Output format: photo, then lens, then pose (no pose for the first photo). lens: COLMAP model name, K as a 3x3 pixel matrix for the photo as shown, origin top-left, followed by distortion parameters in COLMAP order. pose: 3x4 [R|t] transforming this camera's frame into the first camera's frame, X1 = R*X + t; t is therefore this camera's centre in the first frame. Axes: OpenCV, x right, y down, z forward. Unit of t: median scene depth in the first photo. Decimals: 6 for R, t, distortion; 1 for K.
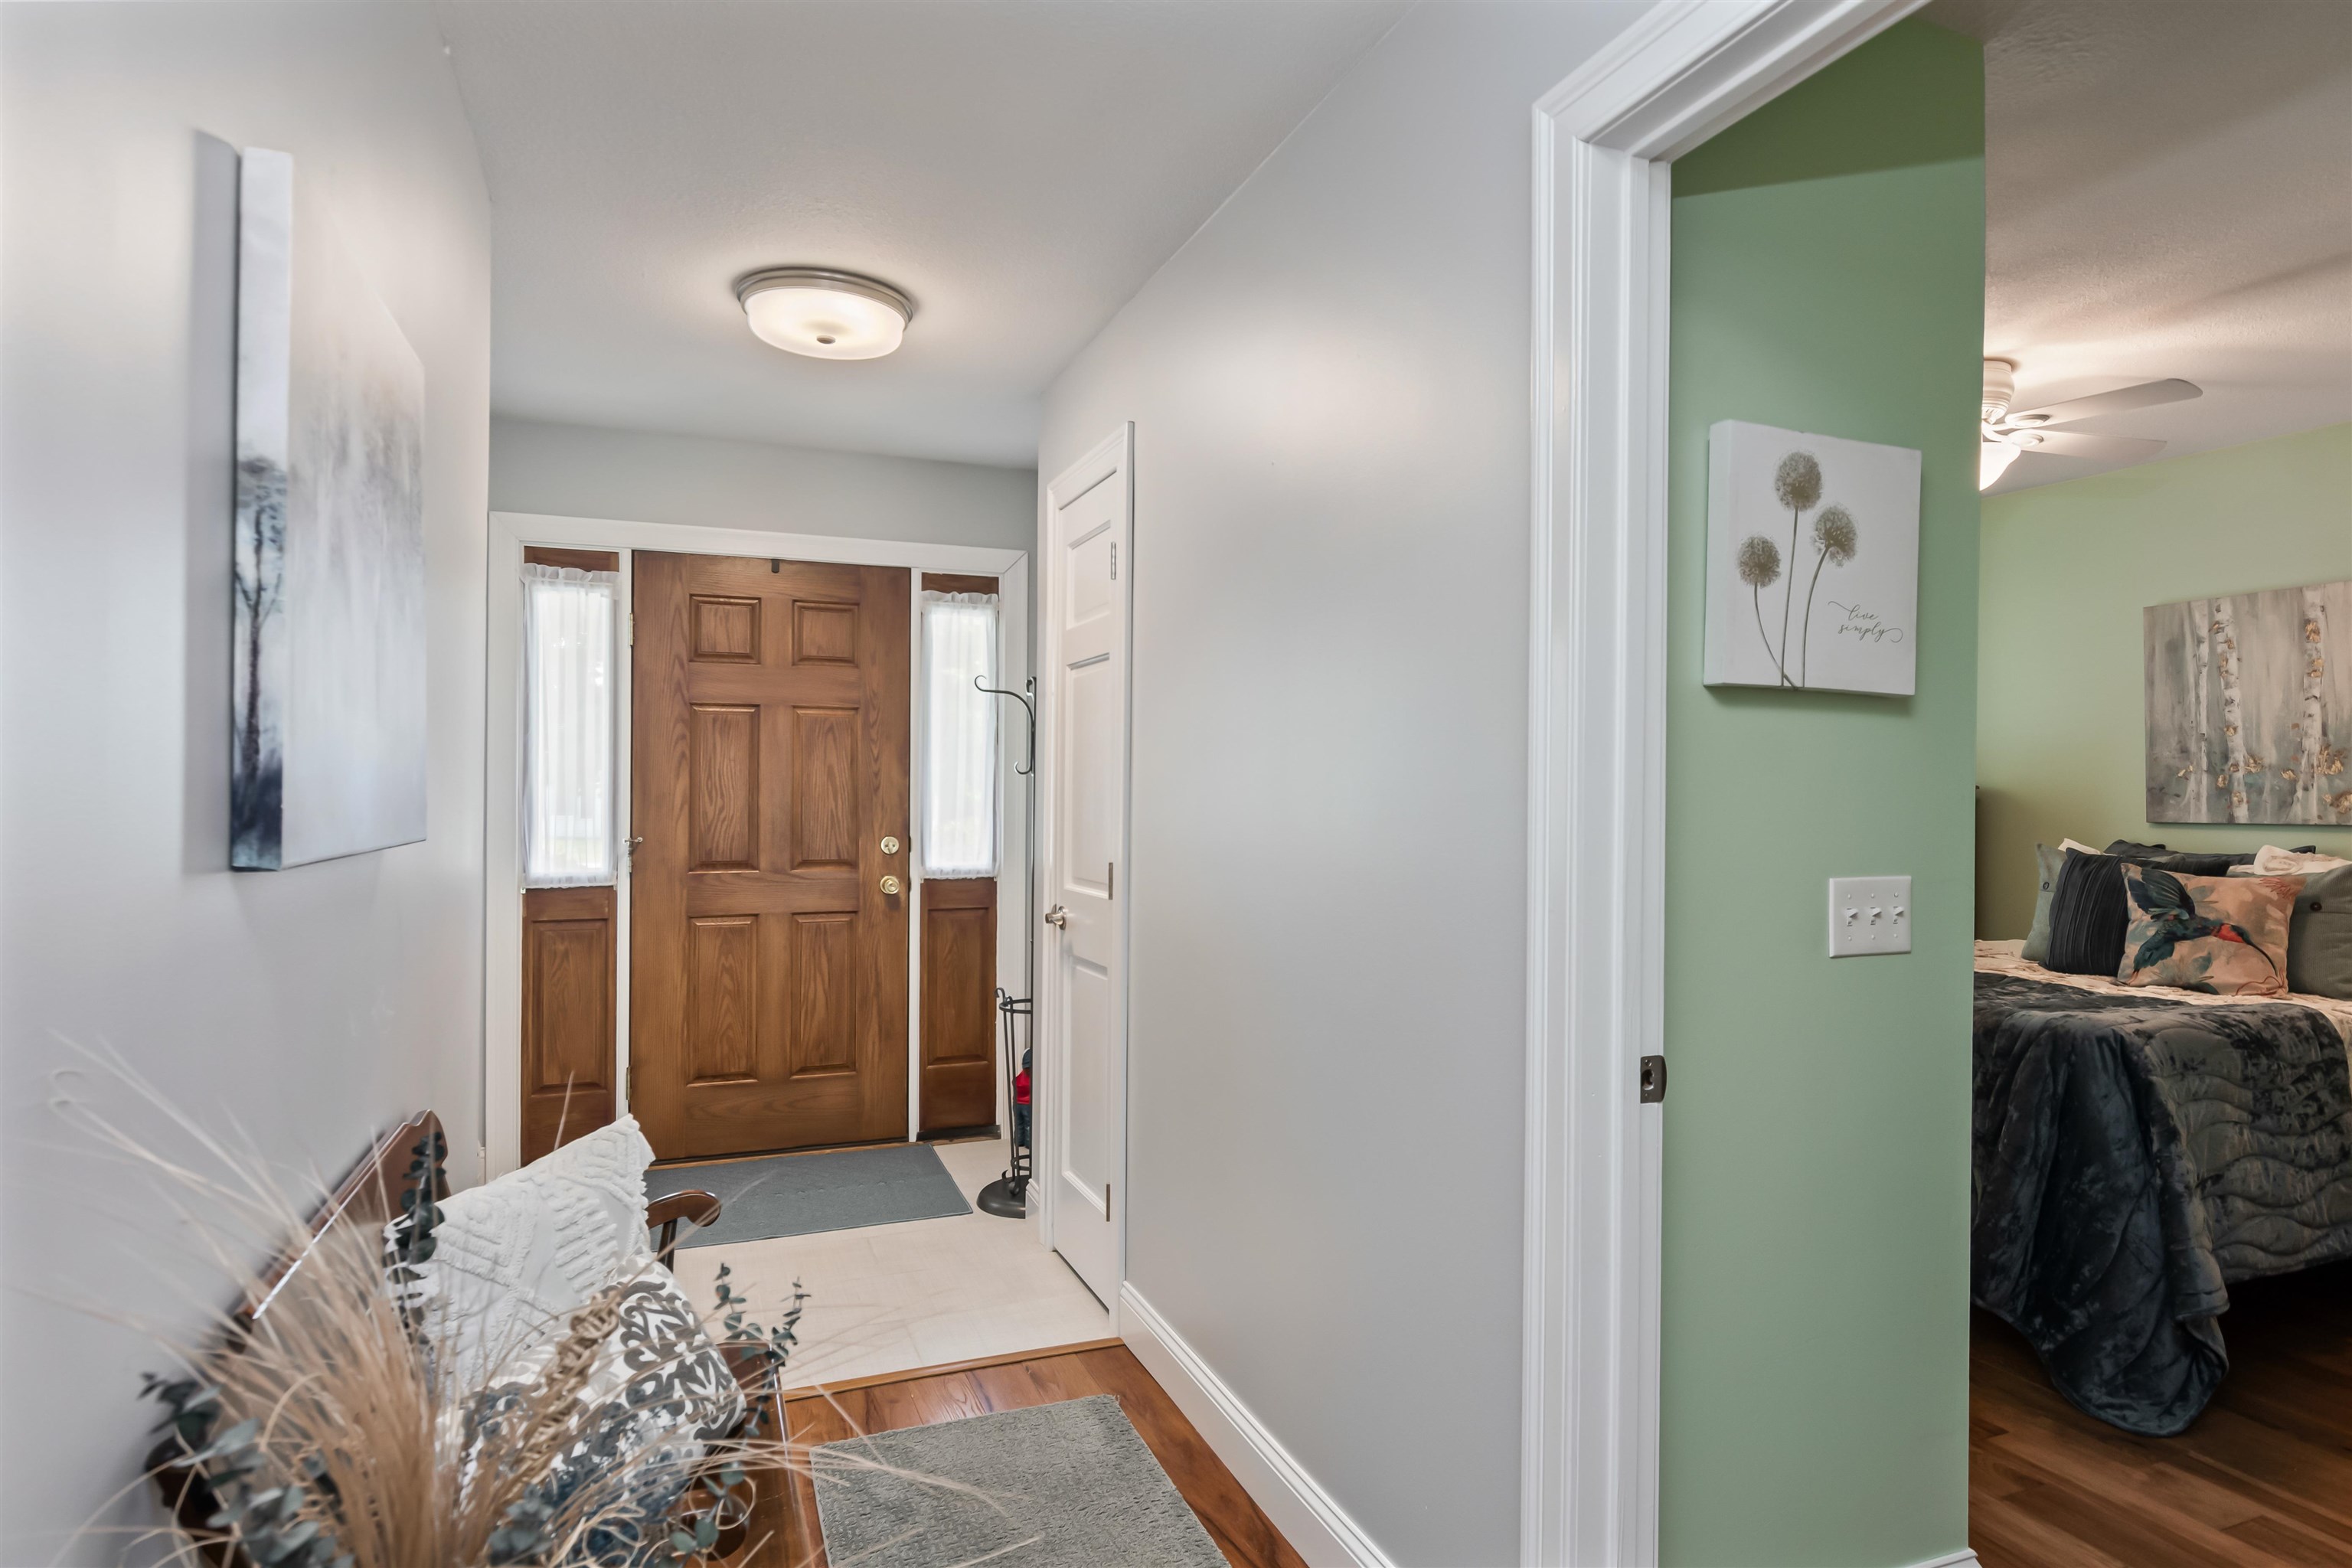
lens RADIAL K [[1303.3, 0, 1175.7], [0, 1303.3, 790.1], [0, 0, 1]] dist [0.003436, -0.002177]
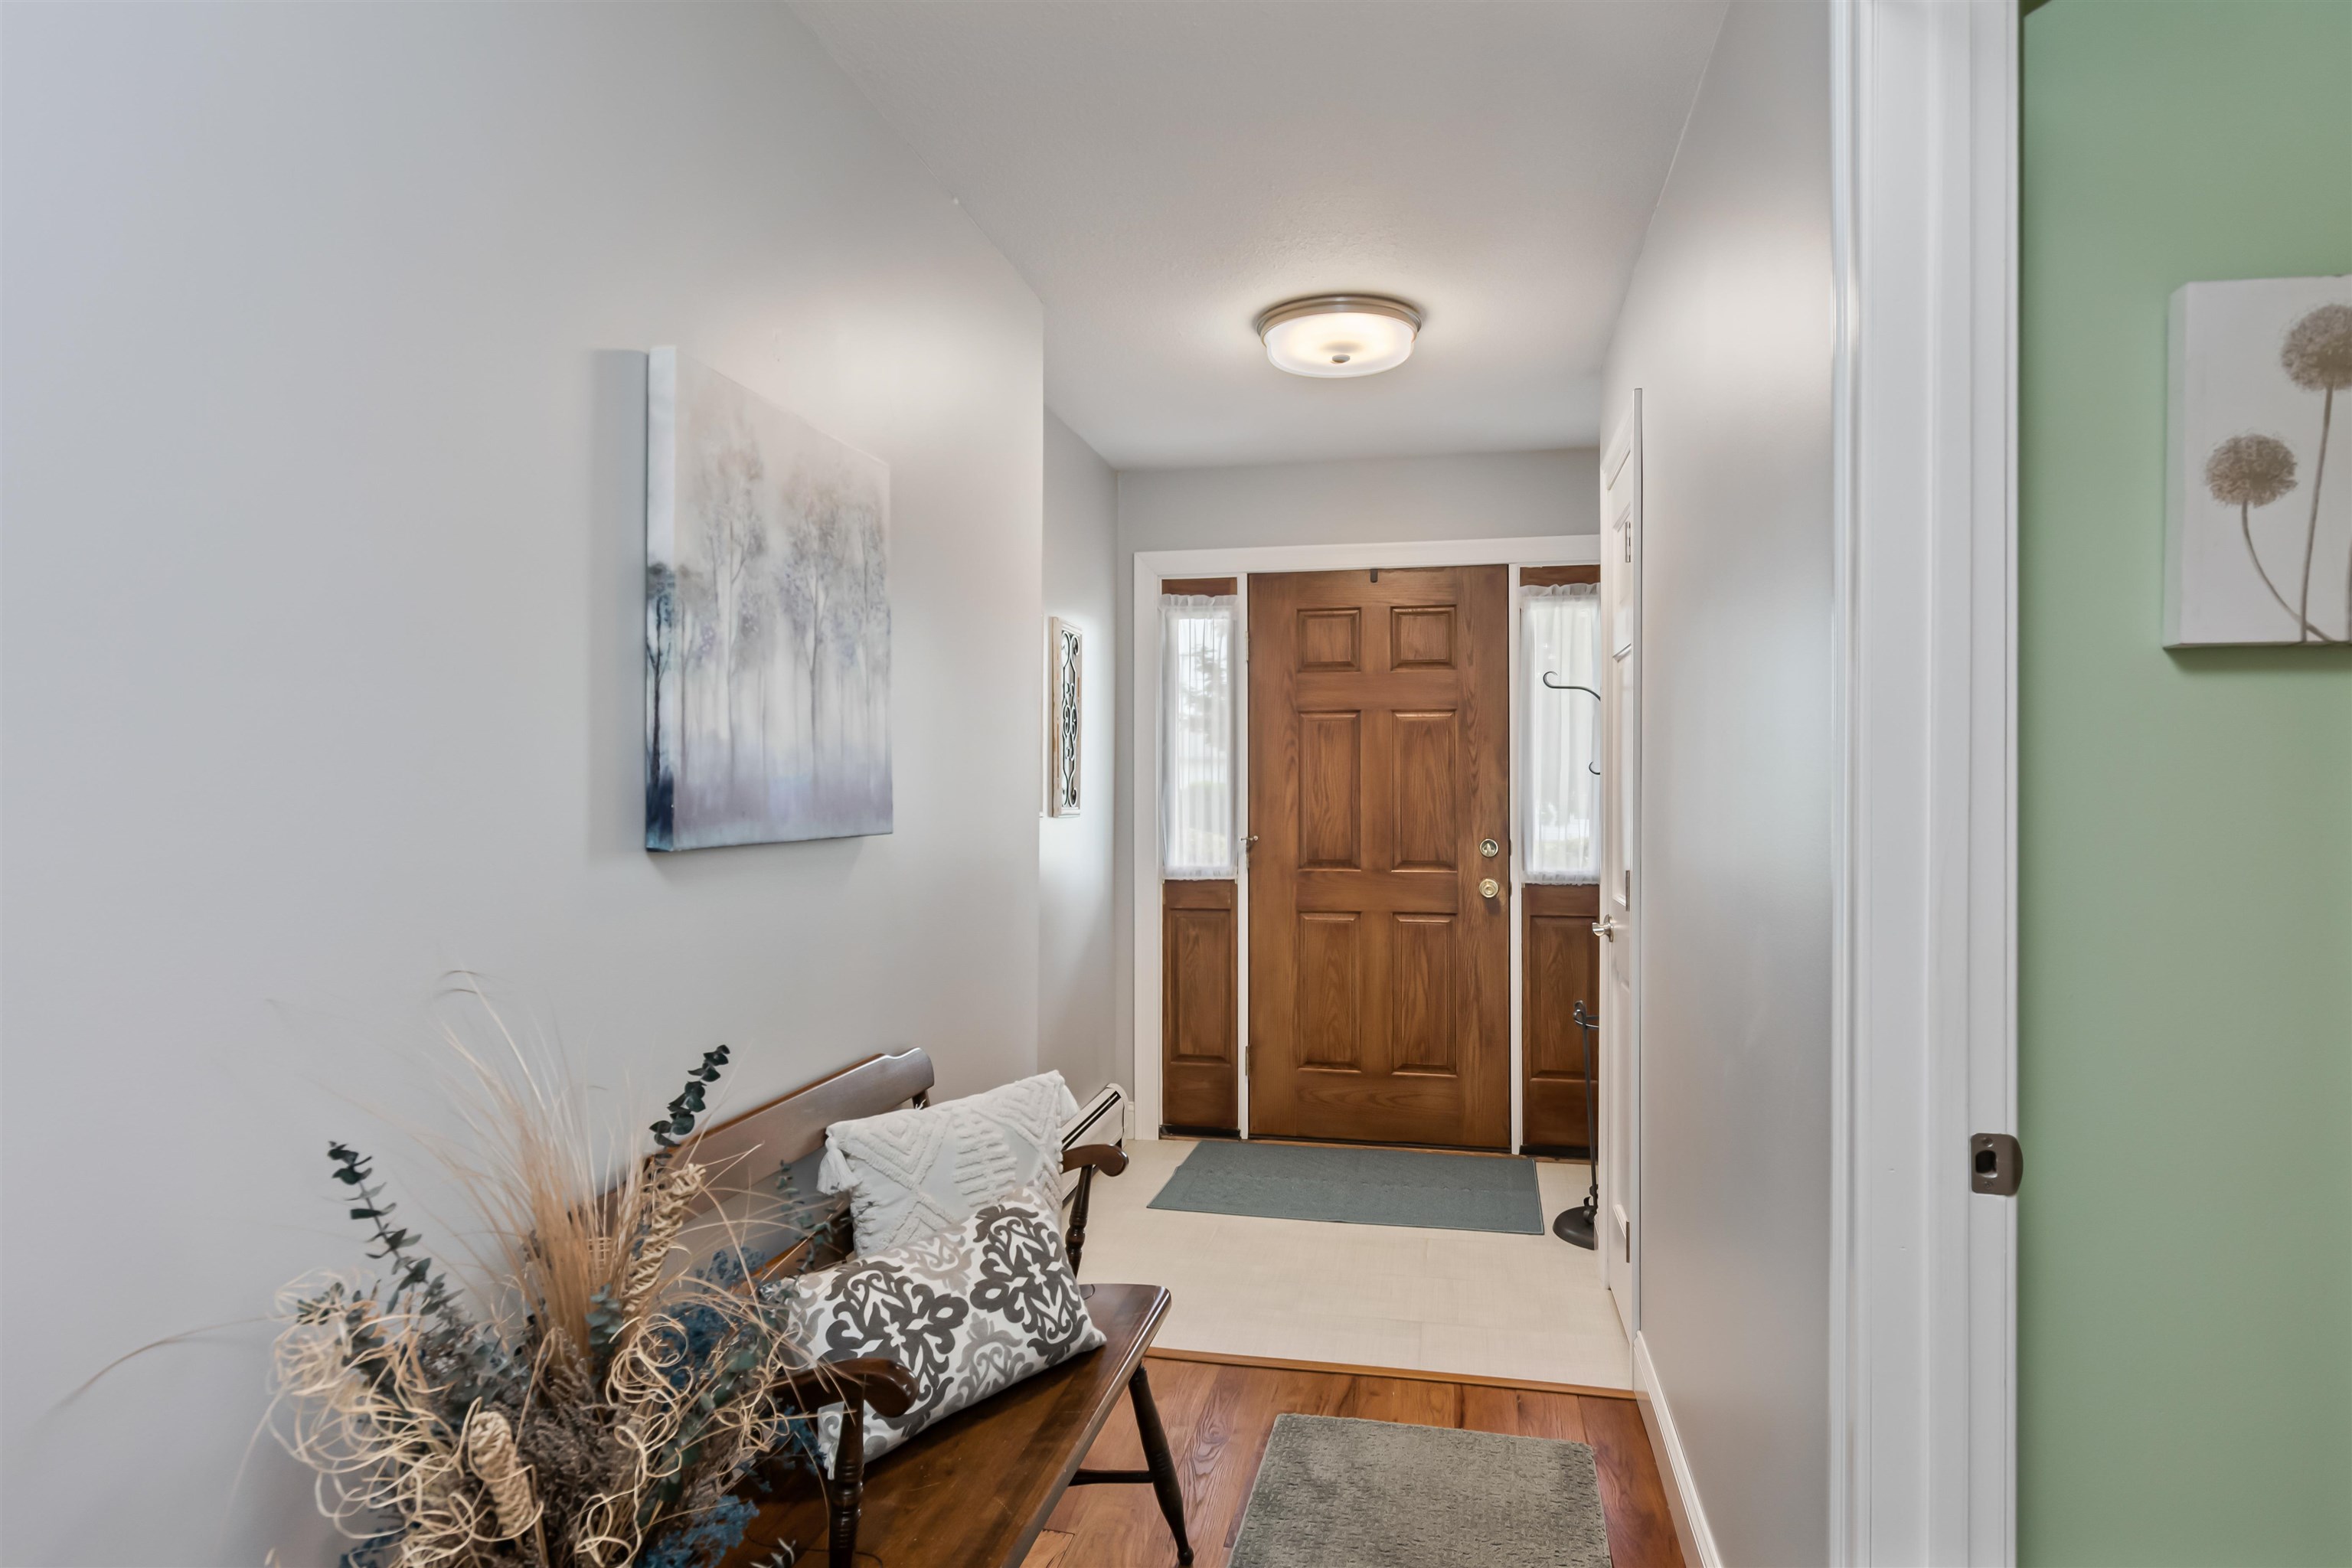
lens RADIAL K [[1303.3, 0, 1071.2], [0, 1303.3, 783.0], [0, 0, 1]] dist [0.003436, -0.002177]
pose [[0.827751, -0.006987, -0.561053, 0.103943], [0.003146, 0.999965, -0.007811, -0.000082], [0.561088, 0.004701, 0.827743, 0.015201]]
